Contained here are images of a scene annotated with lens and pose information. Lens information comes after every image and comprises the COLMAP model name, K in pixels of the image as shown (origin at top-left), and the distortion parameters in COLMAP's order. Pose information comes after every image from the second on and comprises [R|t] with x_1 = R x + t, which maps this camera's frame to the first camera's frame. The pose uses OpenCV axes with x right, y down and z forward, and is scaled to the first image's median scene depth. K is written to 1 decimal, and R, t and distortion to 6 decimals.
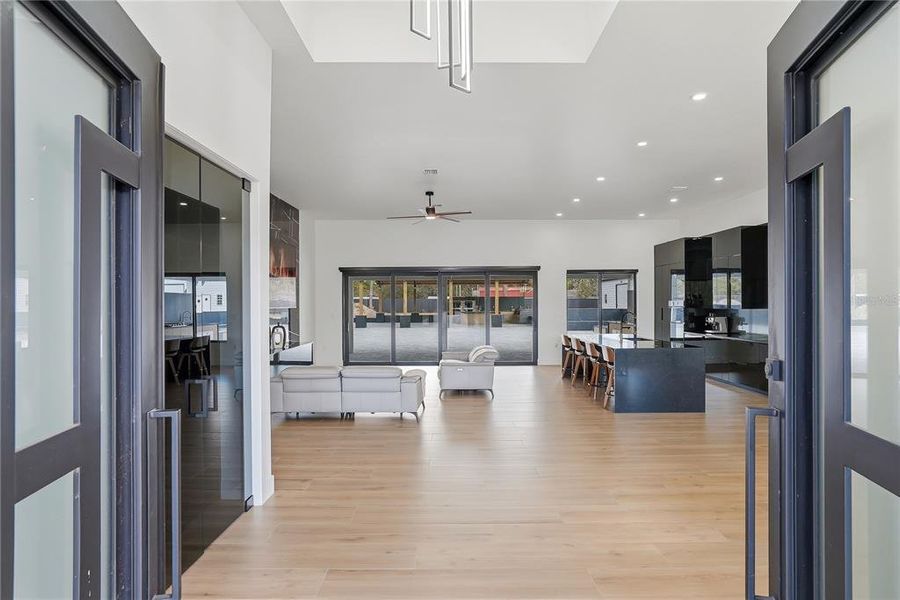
lens RADIAL K [[498.6, 0, 450.0], [0, 498.6, 300.0], [0, 0, 1]] dist [-0.035191, 0.000531]
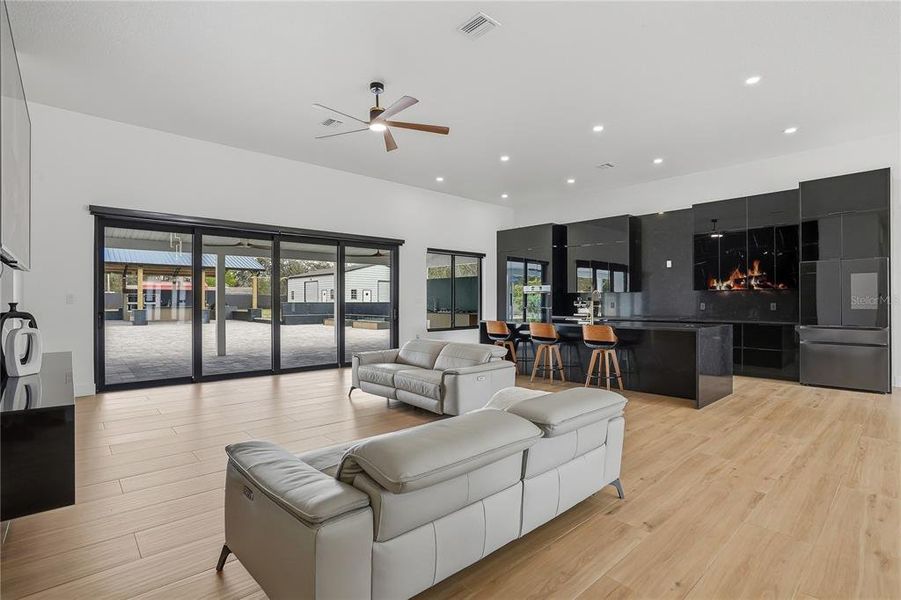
lens RADIAL K [[434.4, 0, 450.5], [0, 434.4, 300.0], [0, 0, 1]] dist [-0.027640, 0.000901]
pose [[0.745397, 0.008905, 0.666562, -0.290387], [-0.010032, 0.999947, -0.002140, 0.038470], [-0.666546, -0.005092, 0.745447, 0.506686]]
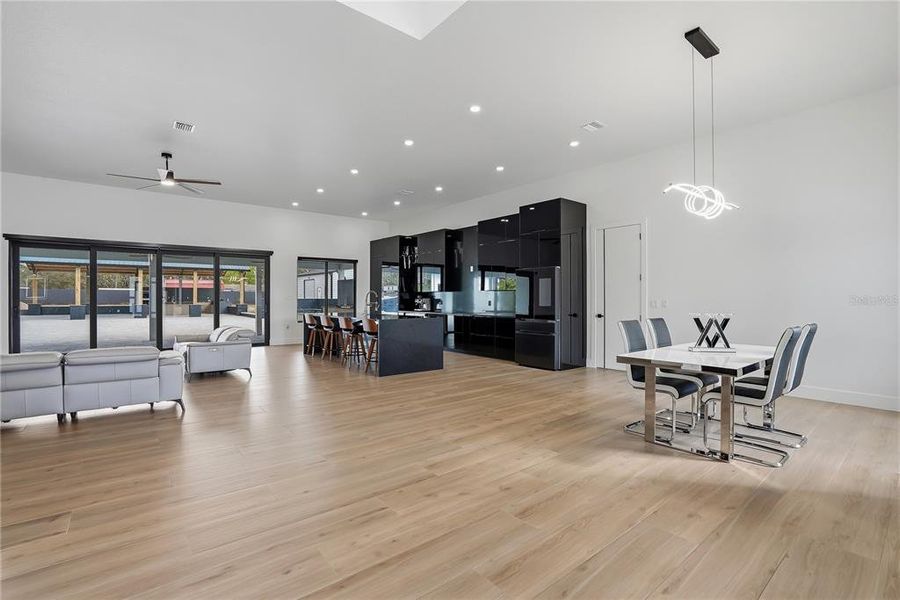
lens RADIAL K [[413.8, 0, 450.0], [0, 413.8, 300.0], [0, 0, 1]] dist [-0.064165, 0.022871]
pose [[0.774188, 0.004172, 0.632942, -0.092460], [-0.011566, 0.999905, 0.007557, 0.029445], [-0.632850, -0.013171, 0.774162, 0.115473]]
